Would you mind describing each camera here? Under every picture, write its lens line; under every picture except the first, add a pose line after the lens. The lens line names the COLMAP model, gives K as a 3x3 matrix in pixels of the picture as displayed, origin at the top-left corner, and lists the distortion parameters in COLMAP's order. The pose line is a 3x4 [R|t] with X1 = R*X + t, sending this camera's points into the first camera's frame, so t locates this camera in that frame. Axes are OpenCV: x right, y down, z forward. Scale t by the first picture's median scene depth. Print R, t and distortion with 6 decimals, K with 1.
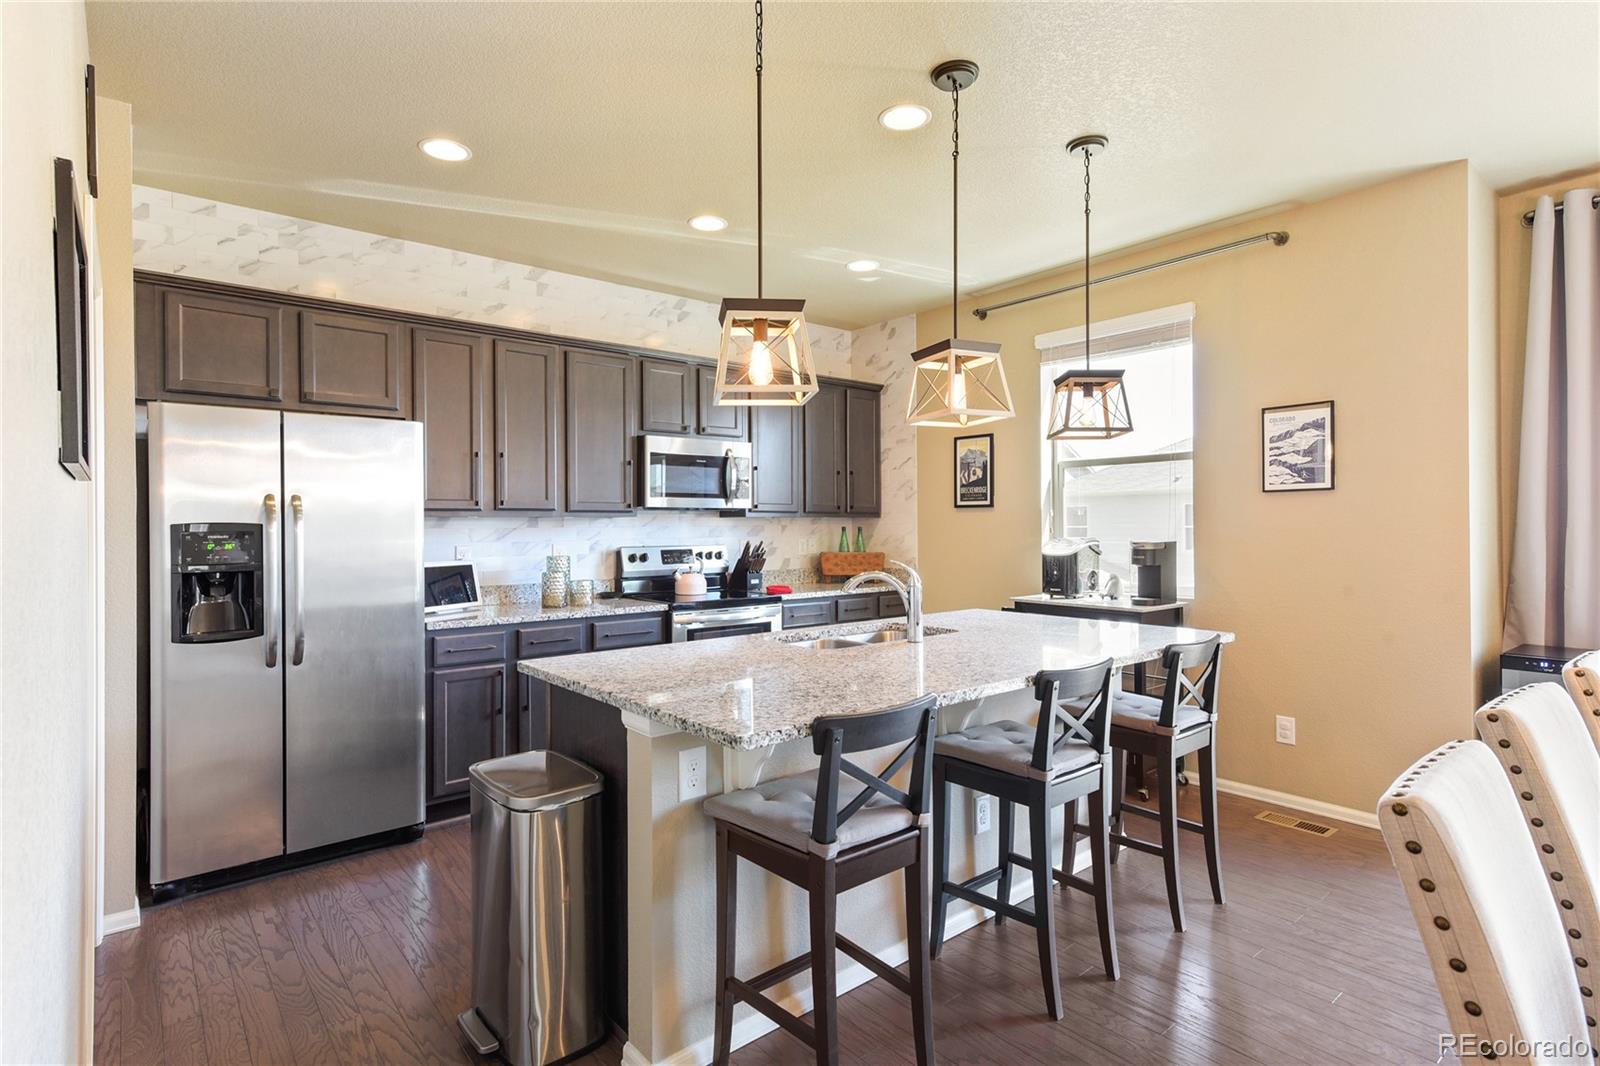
lens RADIAL K [[827.6, 0, 809.0], [0, 827.6, 526.0], [0, 0, 1]] dist [0.003795, 0.000078]
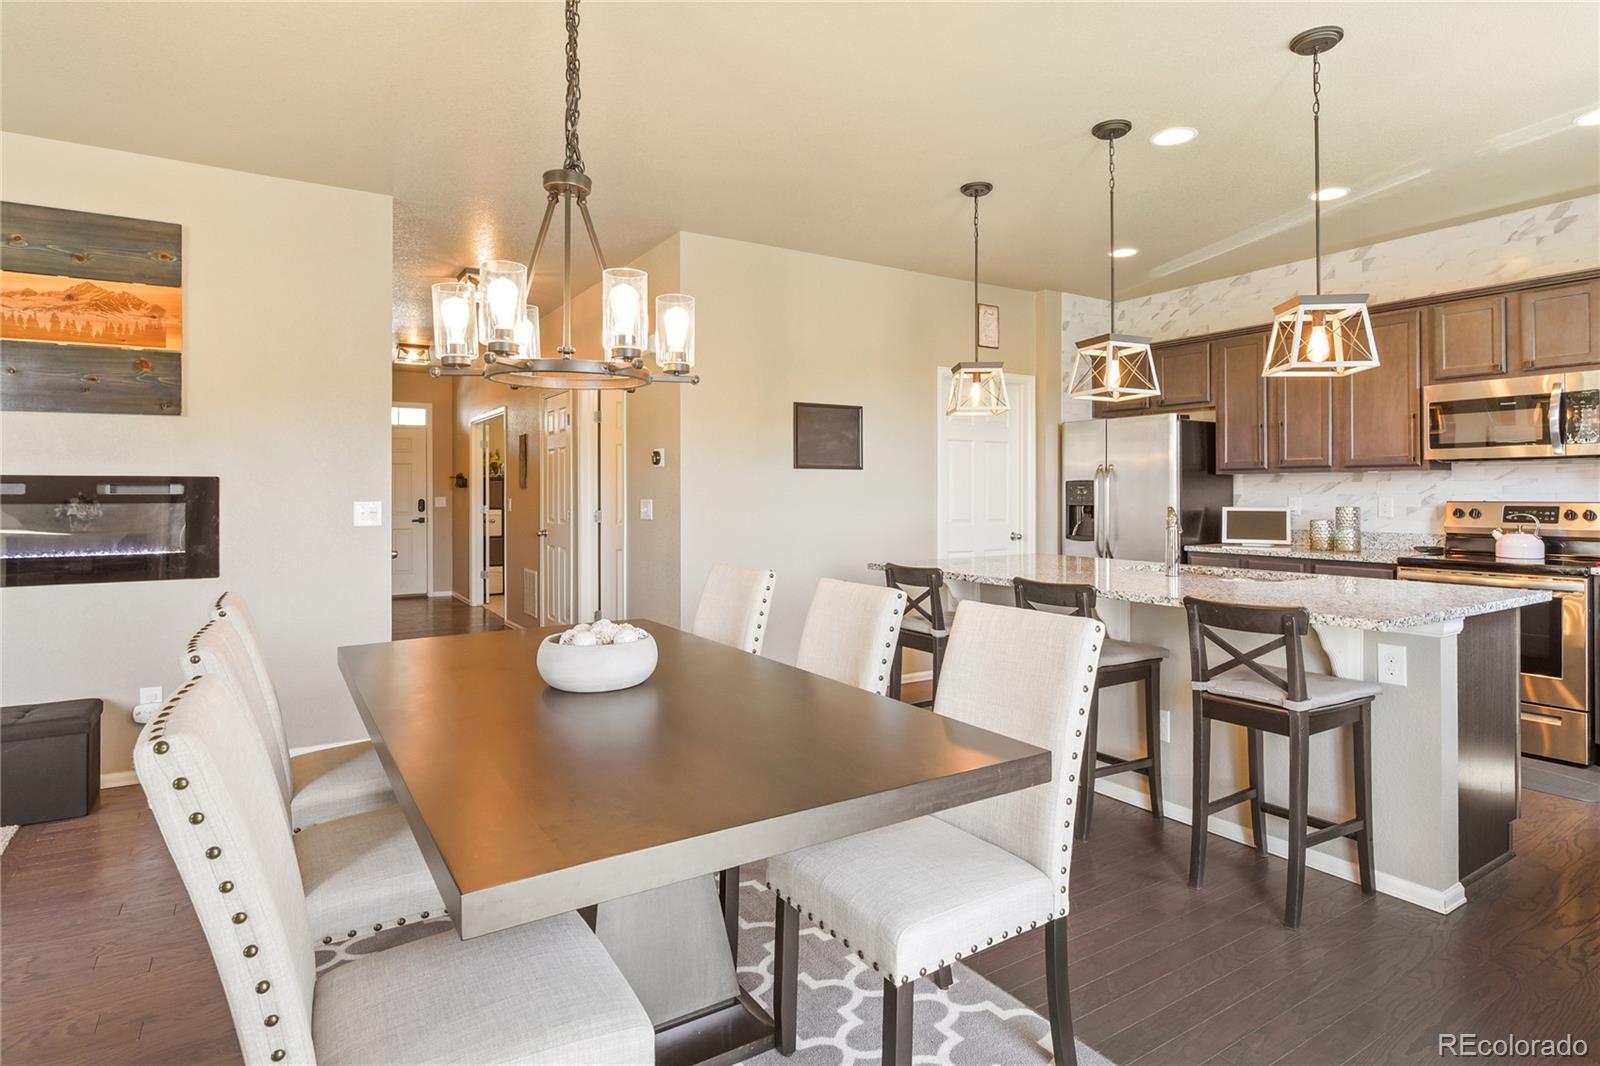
lens RADIAL K [[855.5, 0, 795.0], [0, 855.5, 490.3], [0, 0, 1]] dist [-0.008941, -0.001917]
pose [[-0.158956, 0.001456, -0.987285, 0.952011], [0.002236, 0.999997, 0.001115, 0.010789], [0.987283, -0.002030, -0.158959, 0.447469]]
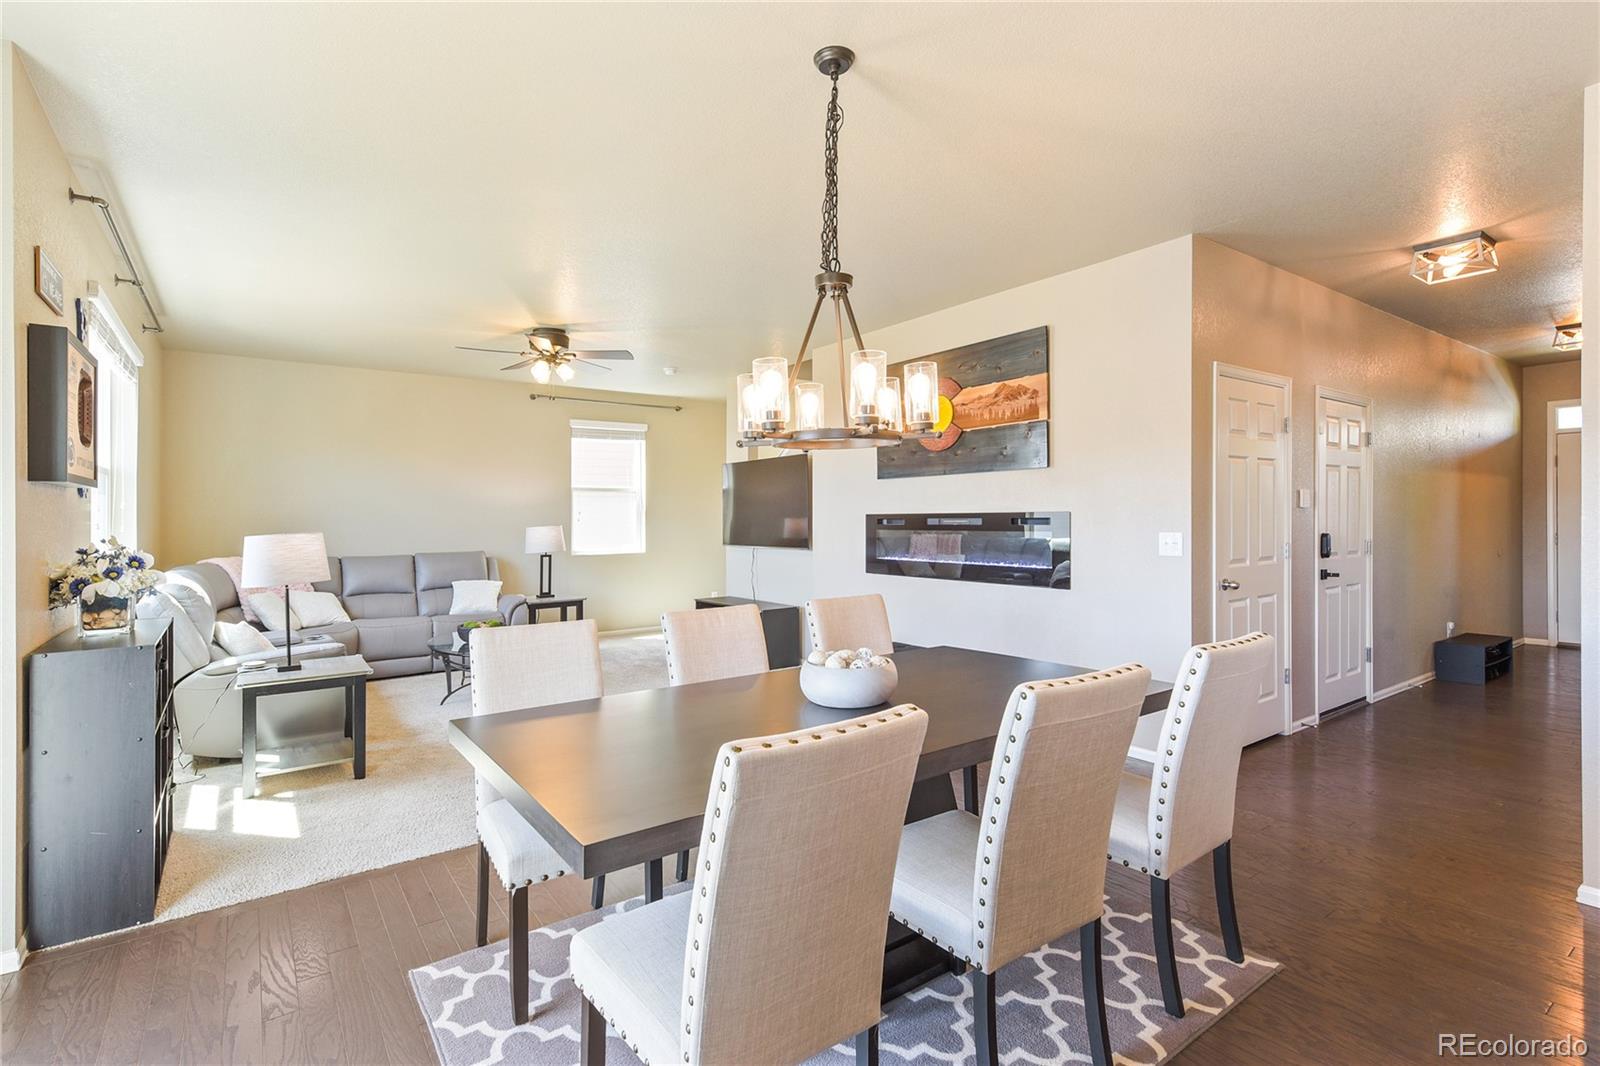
lens RADIAL K [[799.9, 0, 799.2], [0, 799.9, 506.7], [0, 0, 1]] dist [0.030418, -0.000280]
pose [[-0.993548, 0.015512, 0.112346, 0.417813], [0.013978, 0.999798, -0.014429, -0.000125], [-0.112547, -0.012765, -0.993564, 0.821145]]
